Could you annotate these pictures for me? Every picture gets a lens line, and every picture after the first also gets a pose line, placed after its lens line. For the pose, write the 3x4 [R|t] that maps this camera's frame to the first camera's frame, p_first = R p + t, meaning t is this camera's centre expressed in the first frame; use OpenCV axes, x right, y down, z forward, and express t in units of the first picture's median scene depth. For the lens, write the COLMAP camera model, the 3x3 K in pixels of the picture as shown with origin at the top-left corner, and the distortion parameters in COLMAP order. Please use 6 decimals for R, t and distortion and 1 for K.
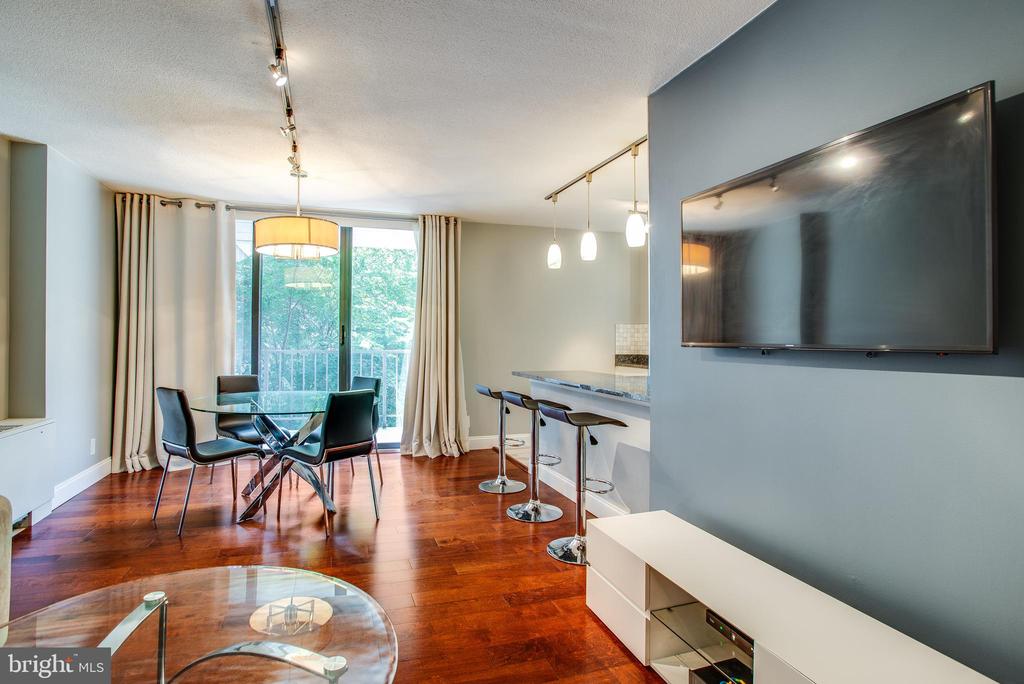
lens RADIAL K [[551.5, 0, 512.0], [0, 551.5, 342.0], [0, 0, 1]] dist [-0.001352, 0.031745]
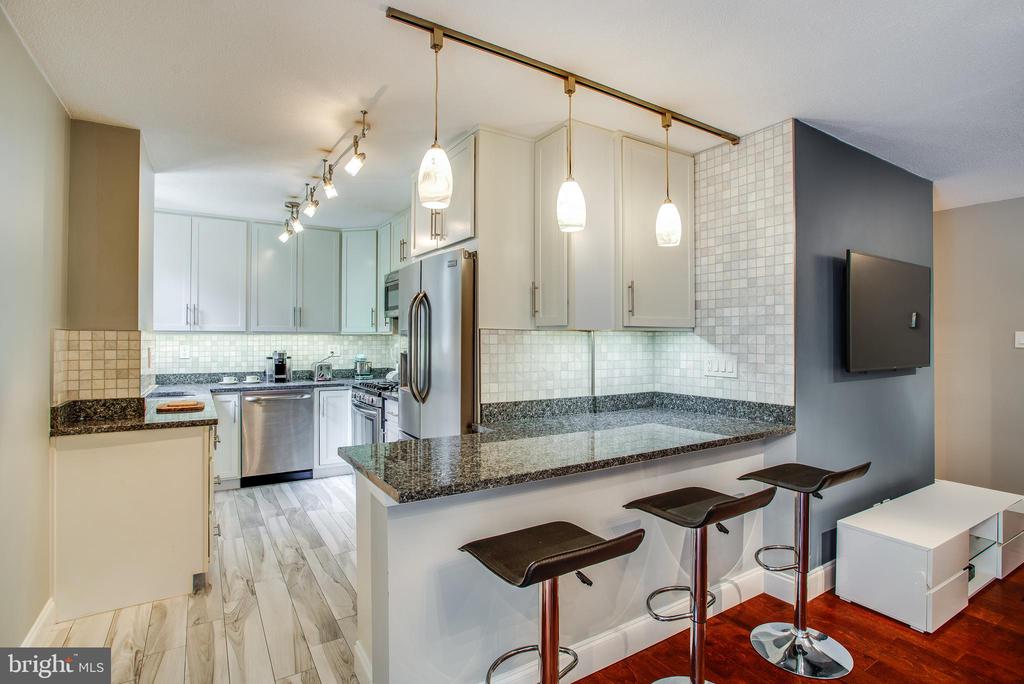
lens RADIAL K [[496.4, 0, 520.7], [0, 496.4, 338.0], [0, 0, 1]] dist [-0.044695, 0.021485]
pose [[-0.226610, -0.002966, 0.973981, -0.341711], [0.001014, 0.999994, 0.003281, -0.042935], [-0.973985, 0.001732, -0.226605, 1.185018]]
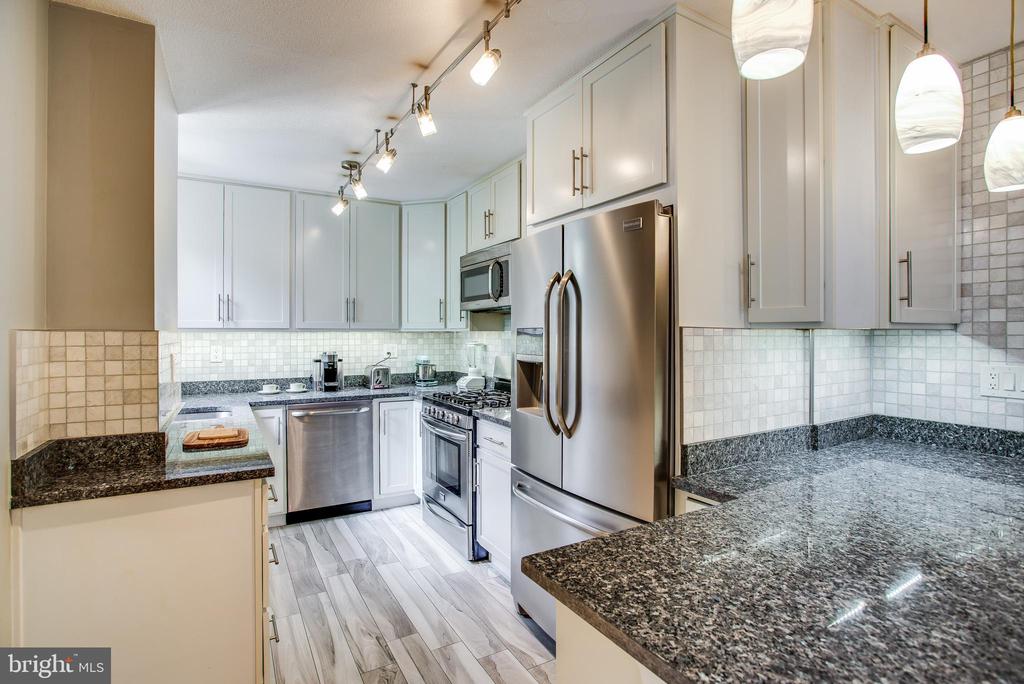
lens RADIAL K [[497.2, 0, 511.8], [0, 497.2, 337.4], [0, 0, 1]] dist [-0.050130, 0.023566]
pose [[-0.177249, -0.013772, 0.984070, -0.080565], [0.002633, 0.999892, 0.014467, -0.050357], [-0.984163, 0.005155, -0.177194, 1.297287]]
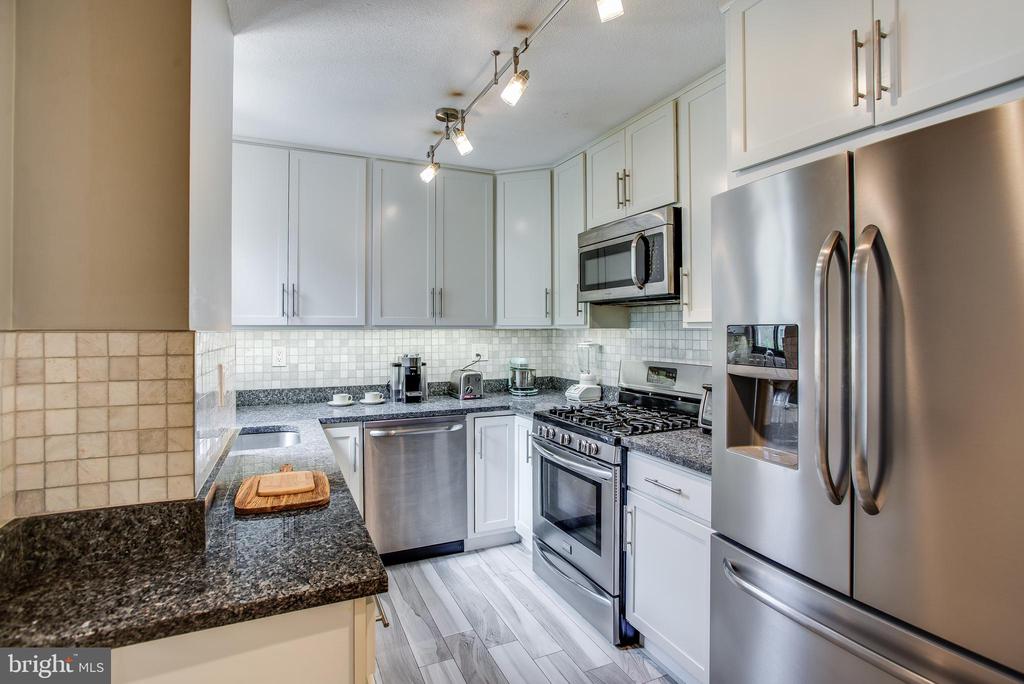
lens RADIAL K [[501.8, 0, 514.0], [0, 501.8, 327.8], [0, 0, 1]] dist [-0.052303, 0.022711]
pose [[-0.083390, -0.002563, 0.996514, 0.113926], [0.005257, 0.999982, 0.003011, -0.052290], [-0.996503, 0.005490, -0.083375, 1.377053]]
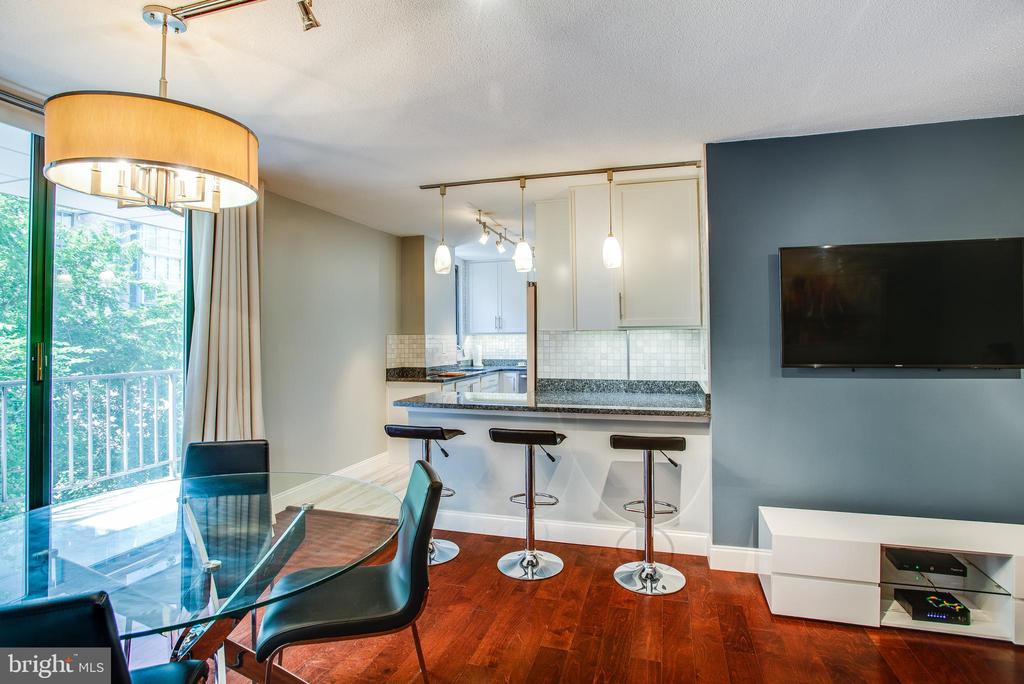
lens RADIAL K [[510.5, 0, 553.8], [0, 510.5, 331.8], [0, 0, 1]] dist [-0.057527, 0.023805]
pose [[0.550272, -0.002502, 0.834982, -0.551092], [0.015259, 0.999859, -0.007059, -0.042811], [-0.834846, 0.016625, 0.550232, 0.497109]]
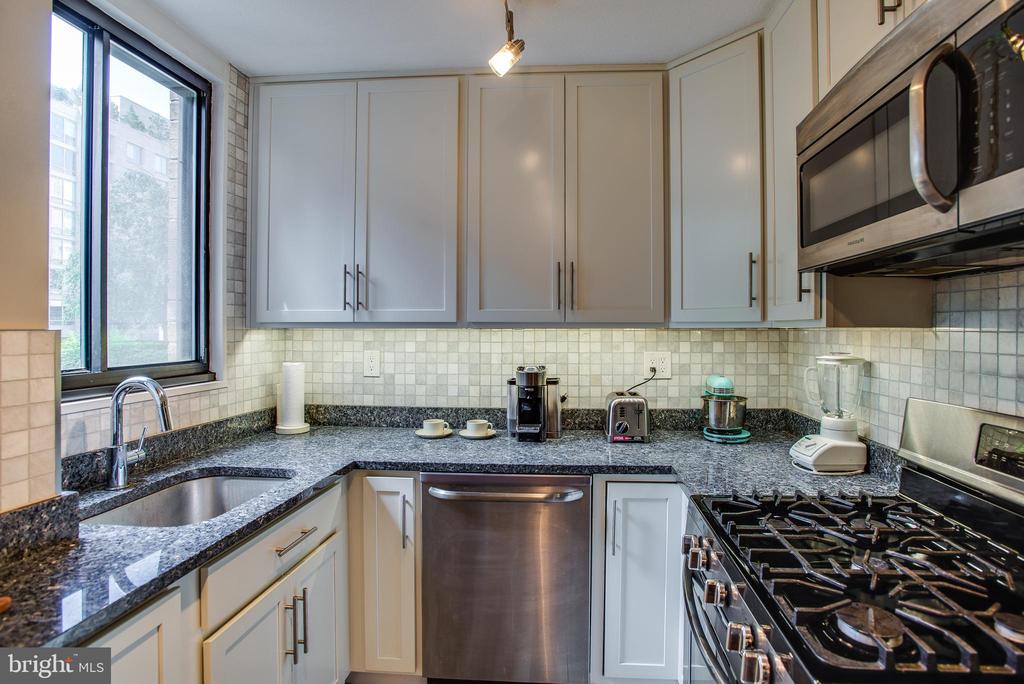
lens RADIAL K [[510.5, 0, 553.8], [0, 510.5, 331.8], [0, 0, 1]] dist [-0.057527, 0.023805]
pose [[0.386035, -0.009356, 0.922437, 0.428974], [0.003685, 0.999956, 0.008600, -0.049295], [-0.922477, 0.000080, 0.386053, 1.252209]]
